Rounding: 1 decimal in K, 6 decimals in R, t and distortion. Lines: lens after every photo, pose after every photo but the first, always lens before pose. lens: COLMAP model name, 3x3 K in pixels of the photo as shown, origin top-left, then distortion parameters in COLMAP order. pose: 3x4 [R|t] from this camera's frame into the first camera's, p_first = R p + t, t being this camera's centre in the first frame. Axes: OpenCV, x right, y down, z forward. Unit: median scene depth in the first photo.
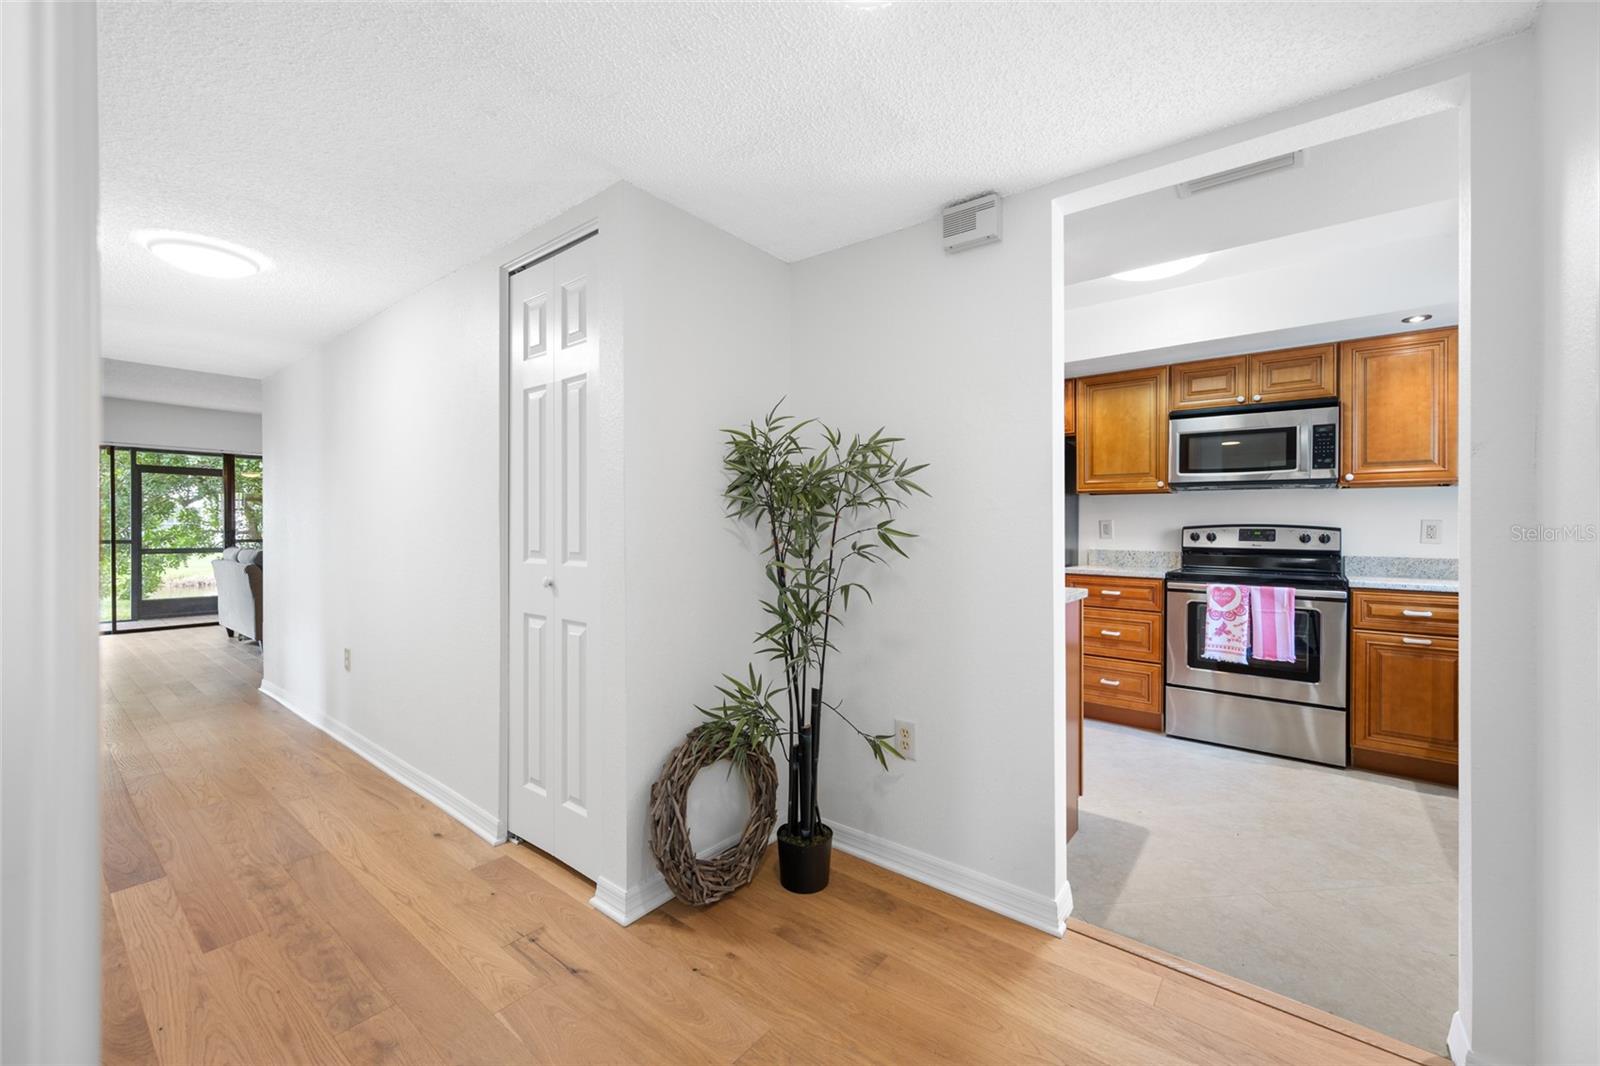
lens RADIAL K [[644.3, 0, 798.3], [0, 644.3, 526.1], [0, 0, 1]] dist [-0.000822, 0.000187]
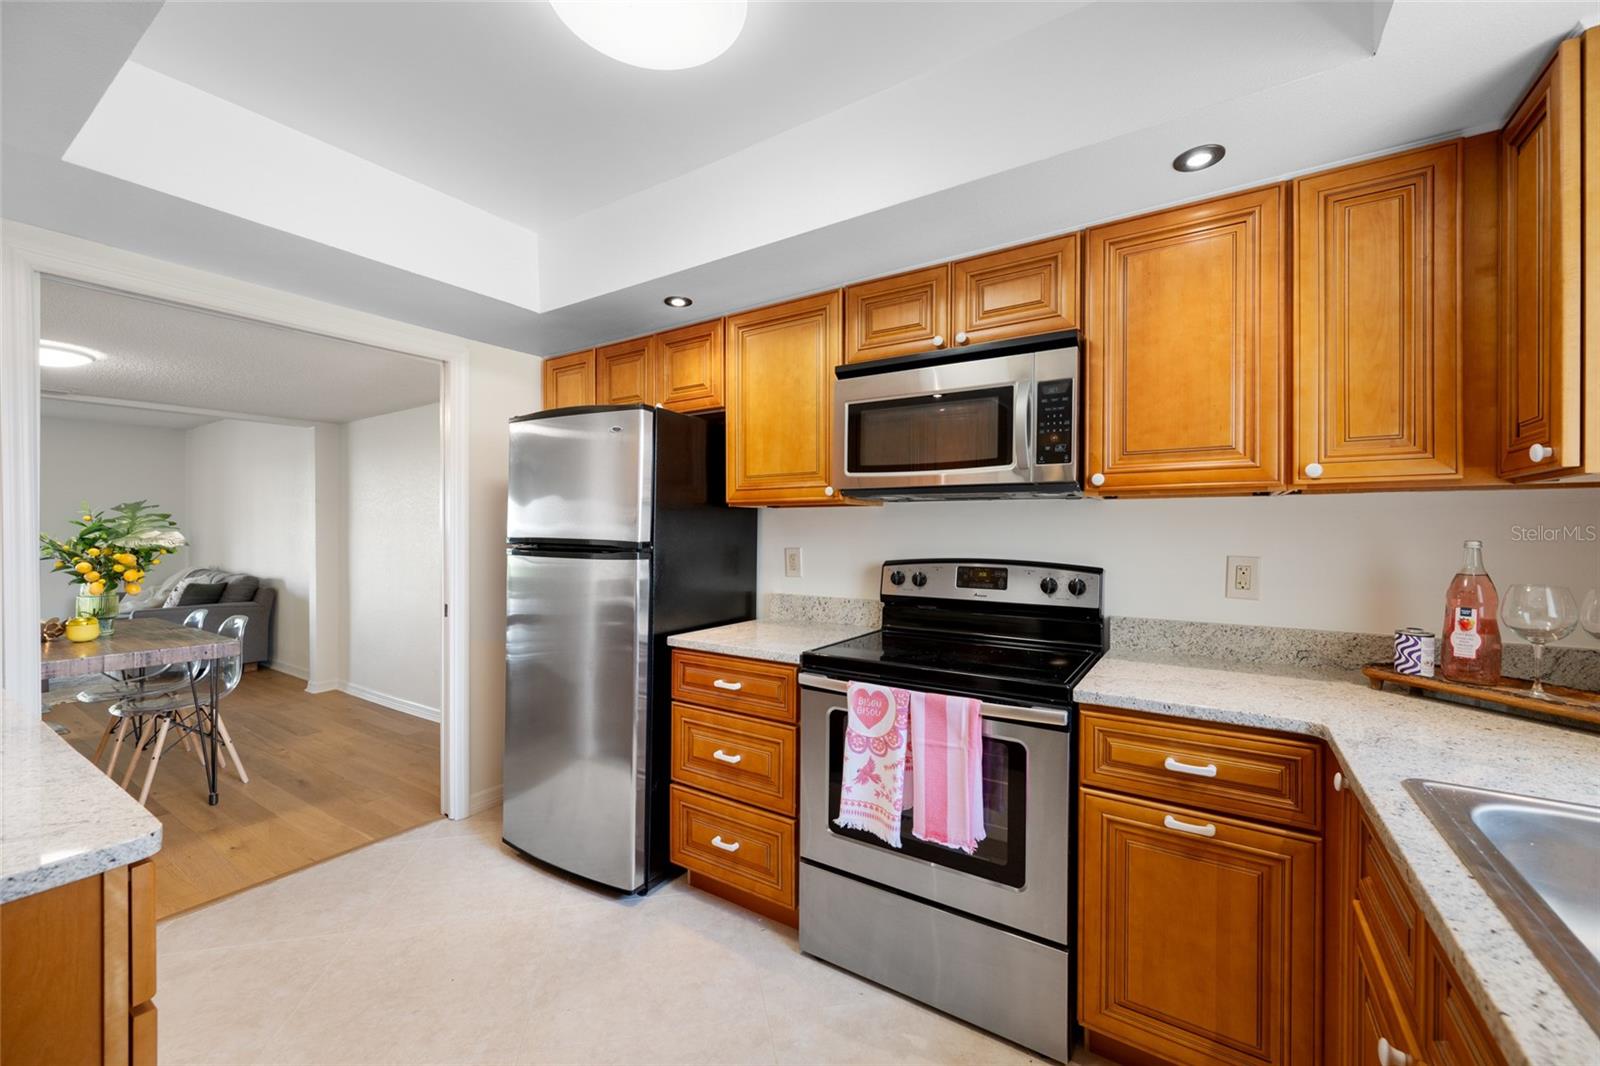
lens RADIAL K [[633.8, 0, 801.4], [0, 633.8, 535.6], [0, 0, 1]] dist [0.000566, -0.000027]
pose [[0.994975, -0.006463, 0.099918, 0.539653], [0.005530, 0.999939, 0.009613, -0.034580], [-0.099974, -0.009012, 0.994949, 0.484193]]
